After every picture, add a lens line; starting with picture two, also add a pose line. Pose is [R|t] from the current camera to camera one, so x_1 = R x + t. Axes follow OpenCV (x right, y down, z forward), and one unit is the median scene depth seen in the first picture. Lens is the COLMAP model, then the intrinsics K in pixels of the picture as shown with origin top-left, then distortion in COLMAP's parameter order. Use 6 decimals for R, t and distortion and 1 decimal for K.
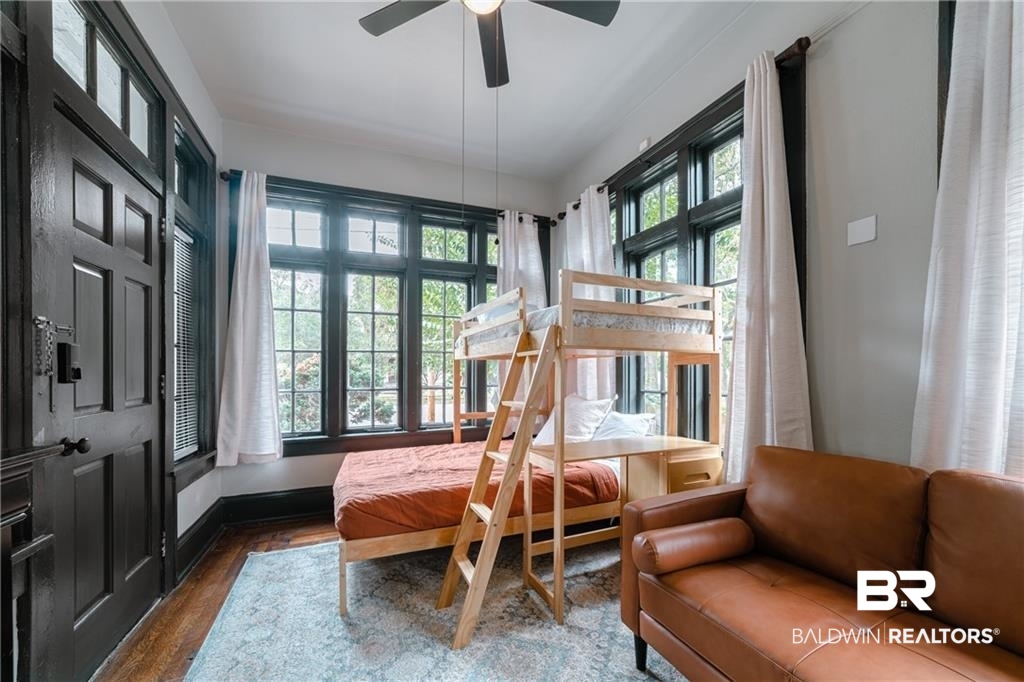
lens RADIAL K [[402.1, 0, 515.7], [0, 402.1, 368.7], [0, 0, 1]] dist [-0.026992, 0.011115]
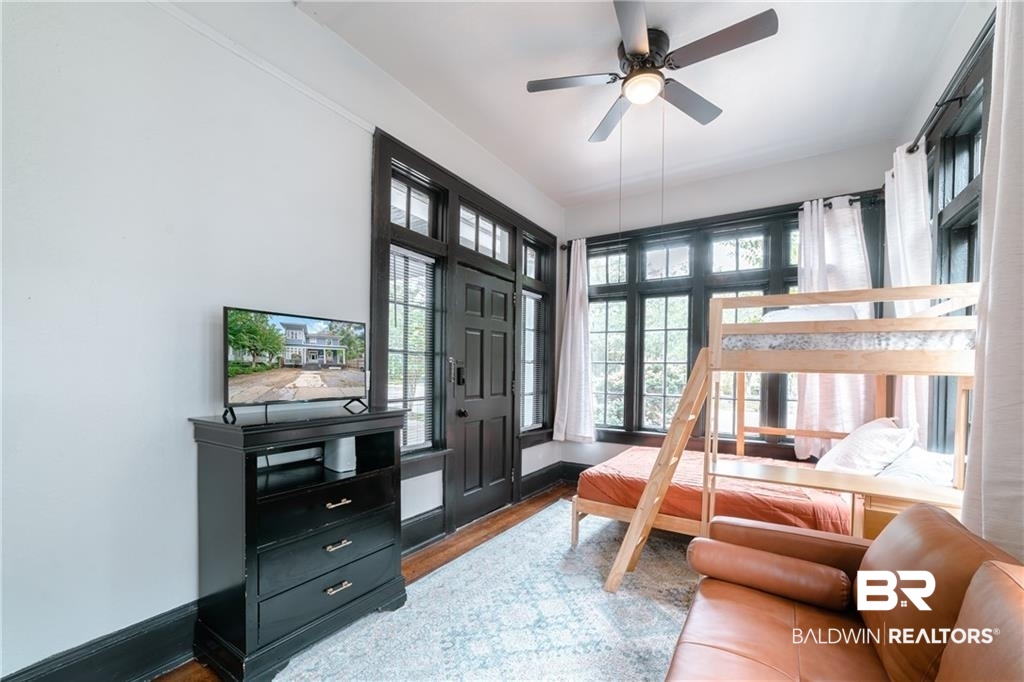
lens RADIAL K [[421.9, 0, 513.8], [0, 421.9, 369.6], [0, 0, 1]] dist [-0.025842, 0.011013]
pose [[0.571446, 0.013796, -0.820524, 0.425219], [-0.011084, 0.999897, 0.009093, -0.032754], [0.820565, 0.003899, 0.571540, -0.055520]]
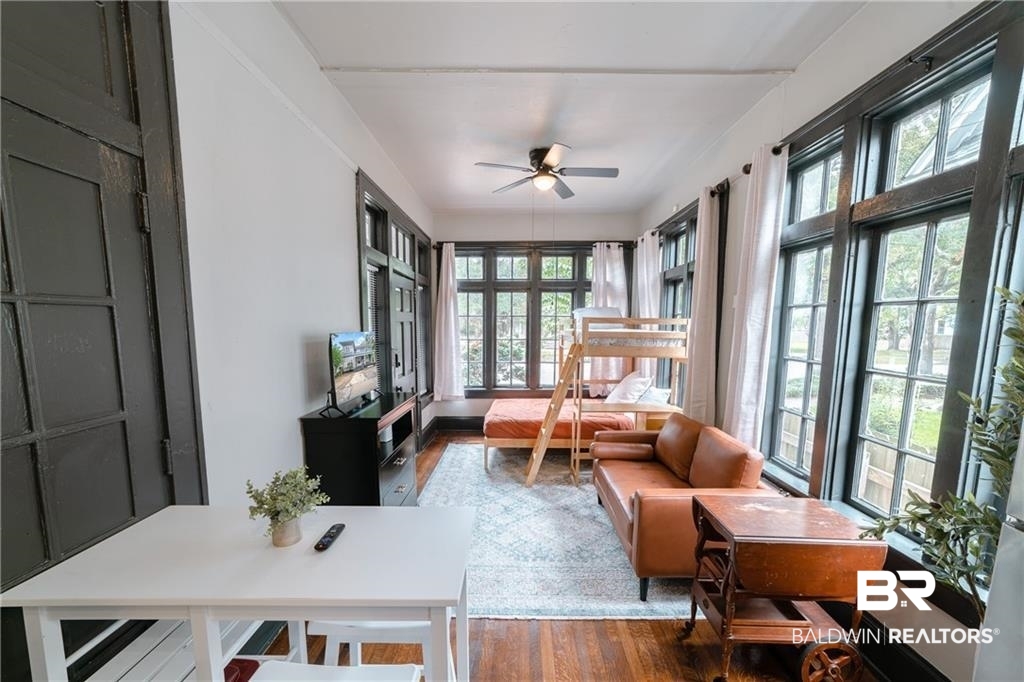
lens RADIAL K [[402.1, 0, 515.7], [0, 402.1, 368.7], [0, 0, 1]] dist [-0.026992, 0.011115]
pose [[0.918581, 0.051887, -0.391811, 0.341963], [-0.006822, 0.993279, 0.115545, -0.125380], [0.395173, -0.103465, 0.912761, -0.559617]]
